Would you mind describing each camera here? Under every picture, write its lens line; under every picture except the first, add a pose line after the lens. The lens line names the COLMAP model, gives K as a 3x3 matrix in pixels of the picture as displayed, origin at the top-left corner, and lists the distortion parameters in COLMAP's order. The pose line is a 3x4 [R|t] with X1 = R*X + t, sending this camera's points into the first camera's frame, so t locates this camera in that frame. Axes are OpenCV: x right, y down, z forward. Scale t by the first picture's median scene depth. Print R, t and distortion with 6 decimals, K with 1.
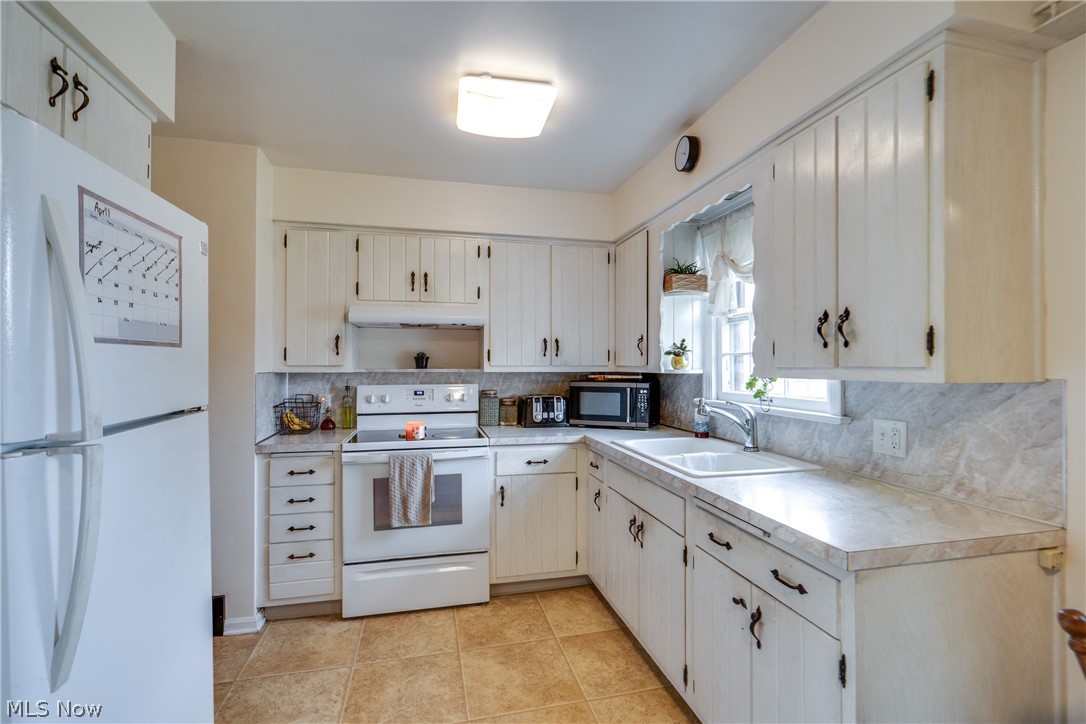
lens RADIAL K [[503.0, 0, 527.9], [0, 503.0, 364.3], [0, 0, 1]] dist [-0.002513, 0.000942]
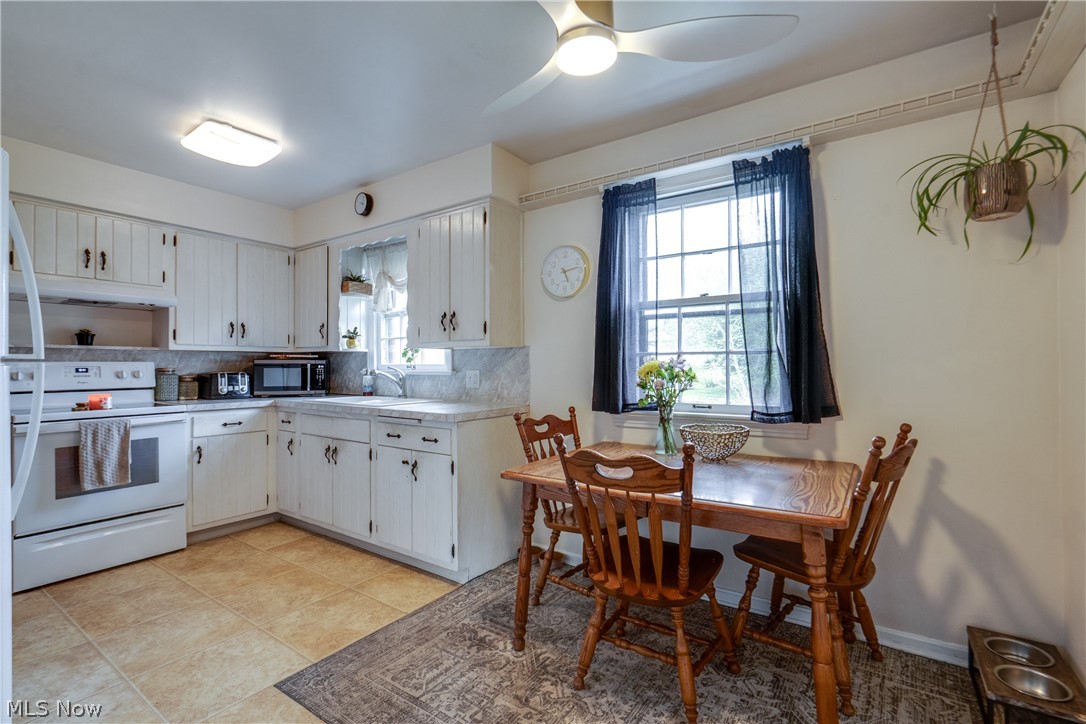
lens RADIAL K [[538.7, 0, 561.9], [0, 538.7, 362.4], [0, 0, 1]] dist [-0.003654, 0.000894]
pose [[0.724303, 0.005751, 0.689458, -0.311434], [0.003422, 0.999923, -0.011936, 0.068616], [-0.689473, 0.011005, 0.724227, -0.495620]]
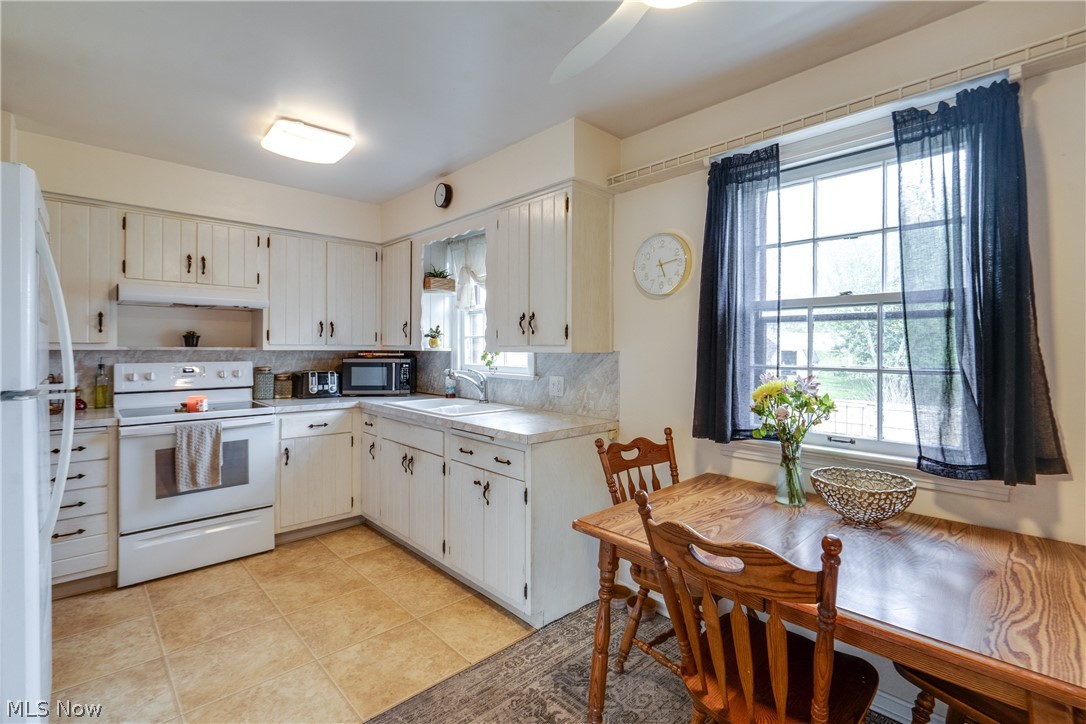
lens RADIAL K [[539.3, 0, 546.1], [0, 539.3, 346.7], [0, 0, 1]] dist [-0.010252, 0.006712]
pose [[0.860778, 0.004944, 0.508956, -0.174114], [-0.004610, 0.999988, -0.001918, 0.008139], [-0.508960, -0.000695, 0.860790, -0.387081]]
